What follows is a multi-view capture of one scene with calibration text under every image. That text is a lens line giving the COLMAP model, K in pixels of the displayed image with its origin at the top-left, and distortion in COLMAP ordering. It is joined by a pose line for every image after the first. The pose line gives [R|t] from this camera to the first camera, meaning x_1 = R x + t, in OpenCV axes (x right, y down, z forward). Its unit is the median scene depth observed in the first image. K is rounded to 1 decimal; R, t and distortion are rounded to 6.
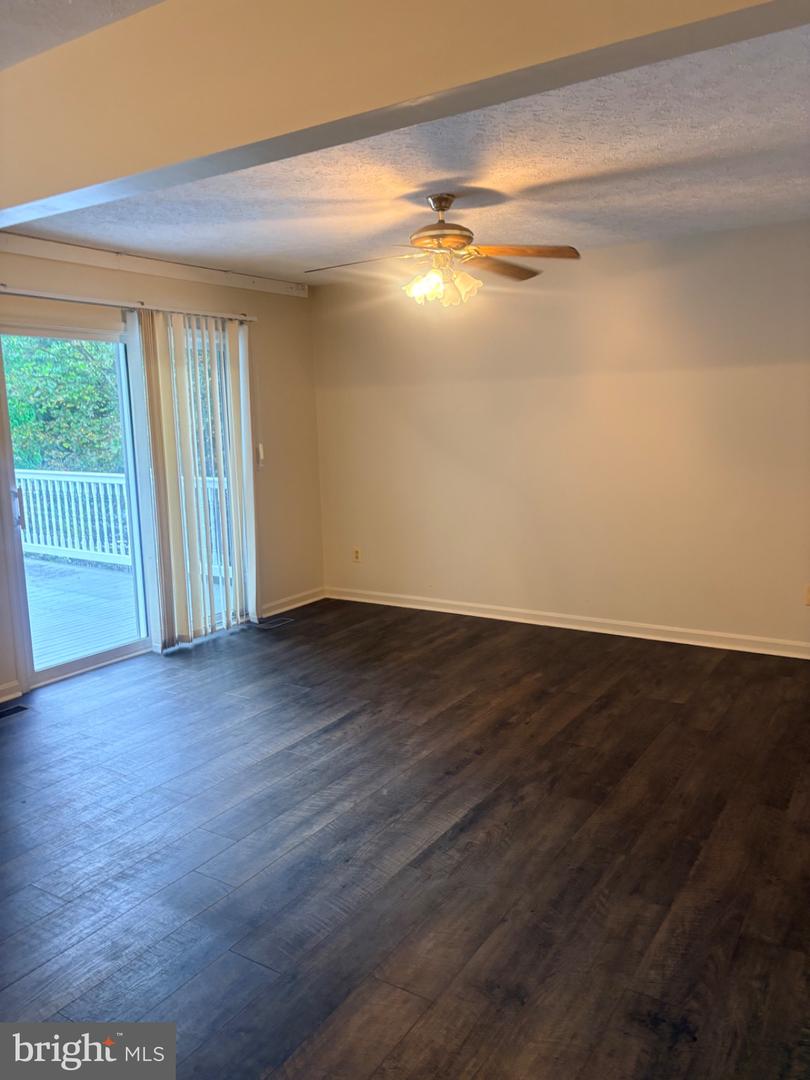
lens RADIAL K [[820.4, 0, 400.0], [0, 820.4, 544.6], [0, 0, 1]] dist [-0.027395, -0.007338]
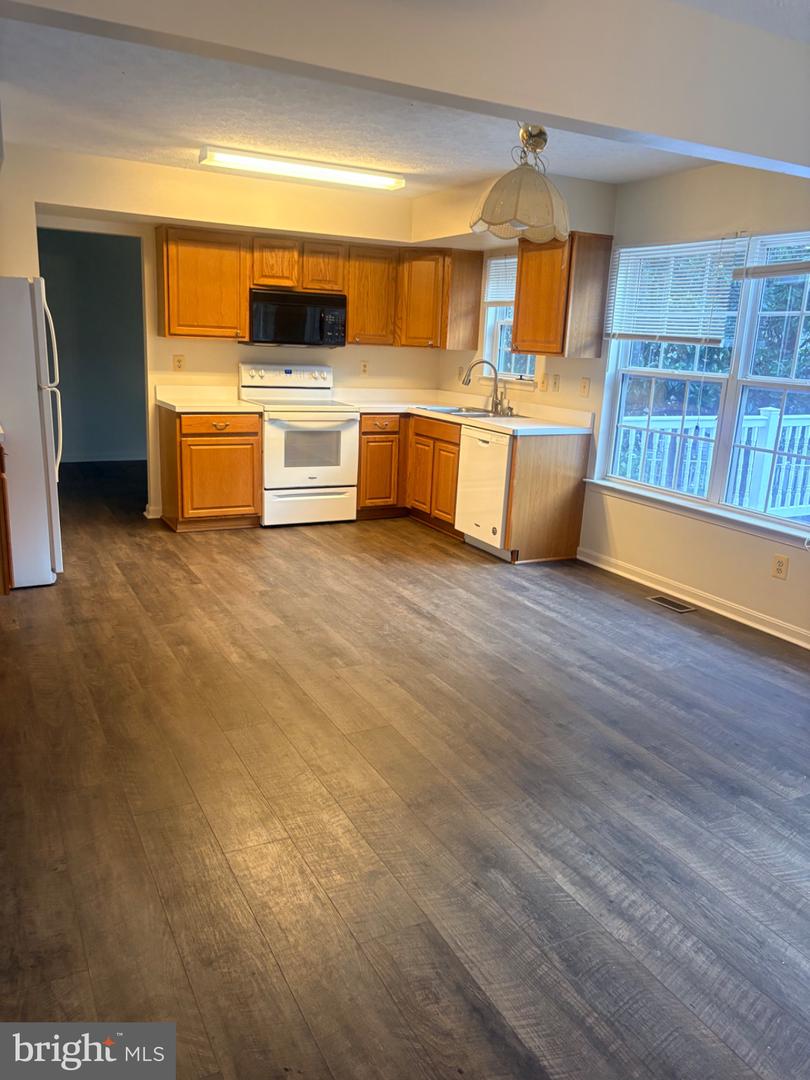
lens RADIAL K [[820.4, 0, 398.6], [0, 820.4, 540.0], [0, 0, 1]] dist [-0.027395, -0.007338]
pose [[-0.498500, 0.204342, -0.842462, 0.540769], [-0.181250, 0.925774, 0.331798, -0.169053], [0.847730, 0.318098, -0.424461, 1.081973]]
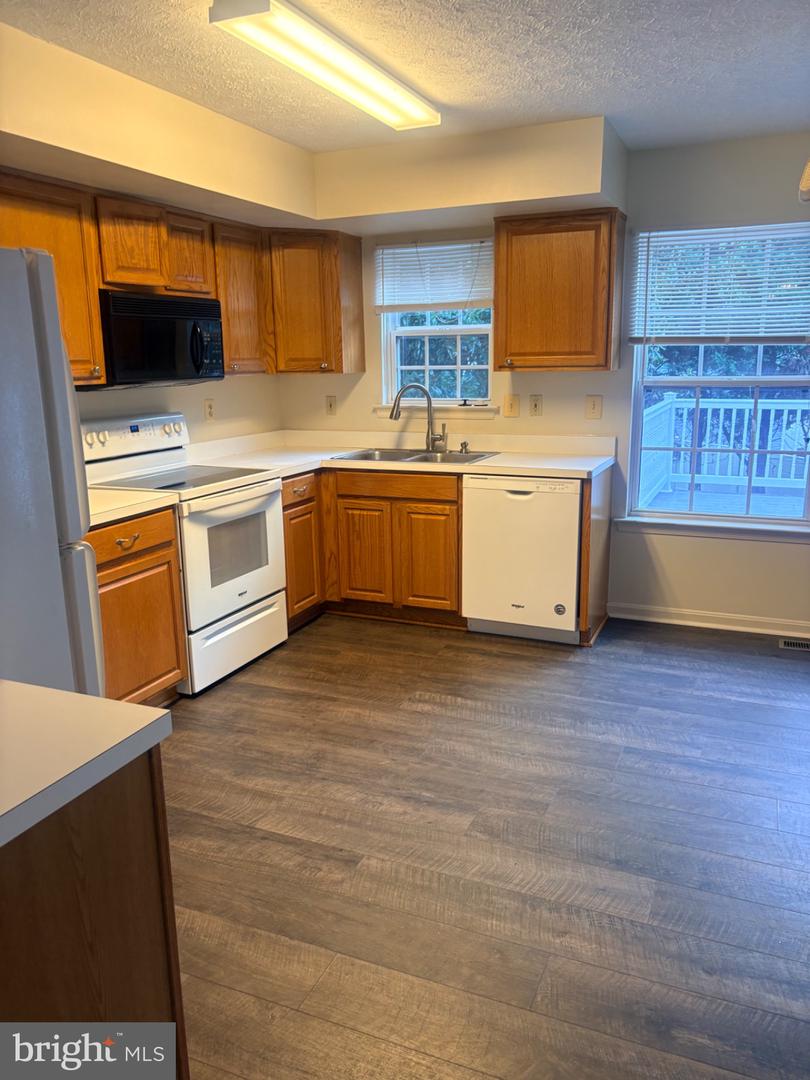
lens RADIAL K [[820.4, 0, 404.7], [0, 820.4, 538.2], [0, 0, 1]] dist [-0.027395, -0.007338]
pose [[0.152927, 0.231527, -0.960733, 0.350979], [-0.153552, 0.965928, 0.208337, -0.081609], [0.976235, 0.115662, 0.183268, 0.574923]]
